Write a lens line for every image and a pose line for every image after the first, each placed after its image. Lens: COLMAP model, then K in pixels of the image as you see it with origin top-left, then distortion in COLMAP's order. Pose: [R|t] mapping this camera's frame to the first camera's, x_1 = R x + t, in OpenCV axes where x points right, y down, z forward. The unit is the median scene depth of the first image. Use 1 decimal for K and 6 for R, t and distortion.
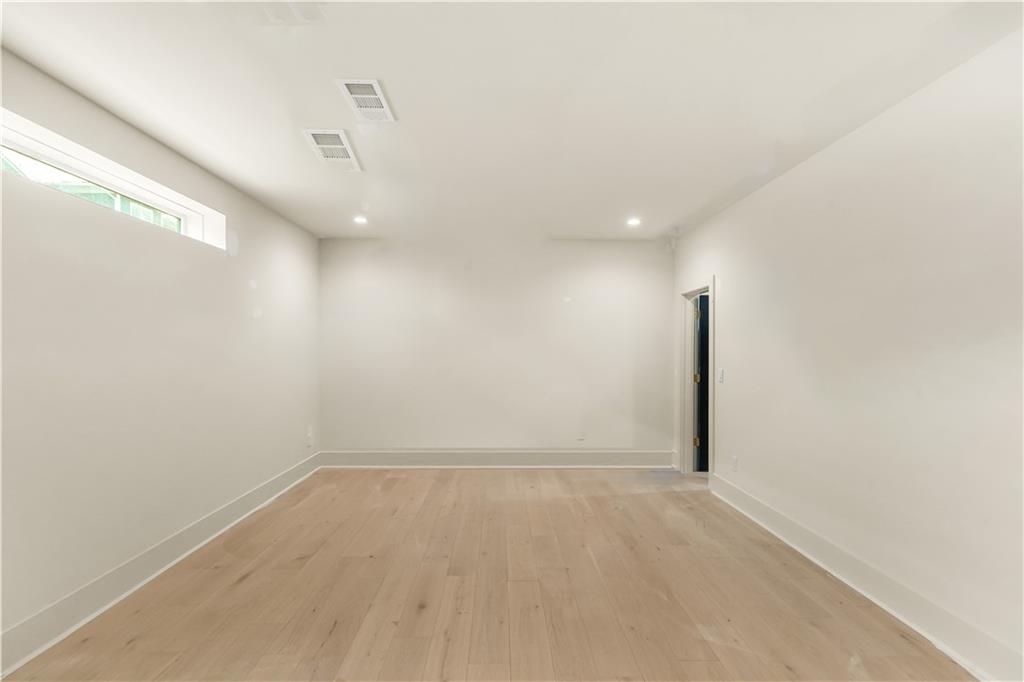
lens RADIAL K [[456.0, 0, 510.7], [0, 456.0, 348.8], [0, 0, 1]] dist [0.014876, 0.000122]
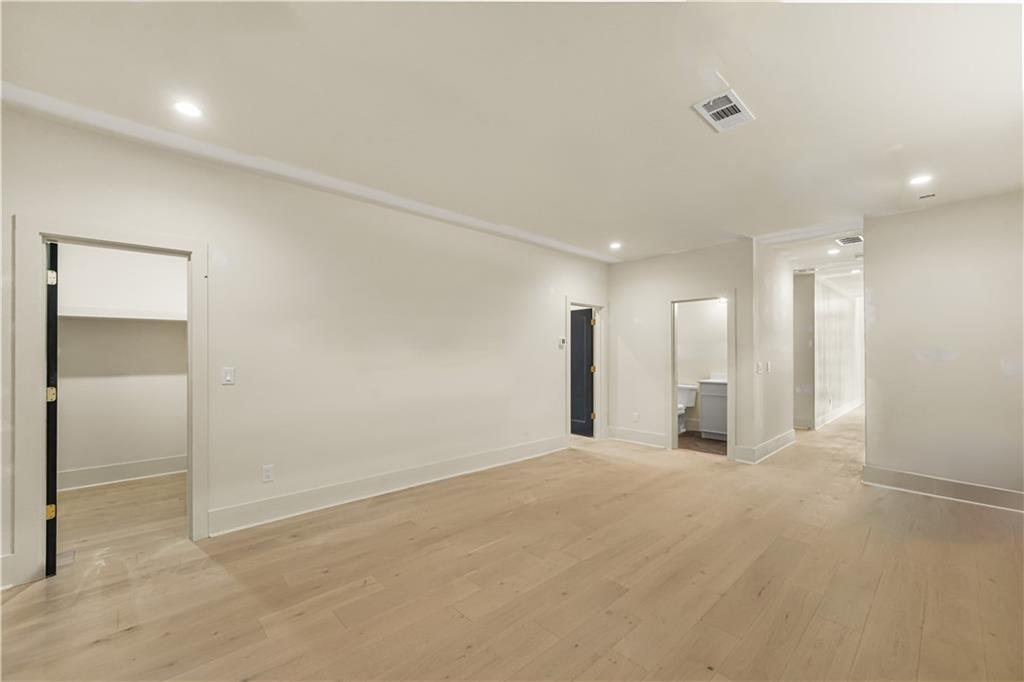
lens RADIAL K [[420.1, 0, 510.8], [0, 420.1, 344.3], [0, 0, 1]] dist [0.013121, 0.000502]
pose [[-0.670975, 0.012324, 0.741378, -0.578847], [-0.003985, 0.999787, -0.020226, 0.029107], [-0.741469, -0.016526, -0.670783, 1.663228]]
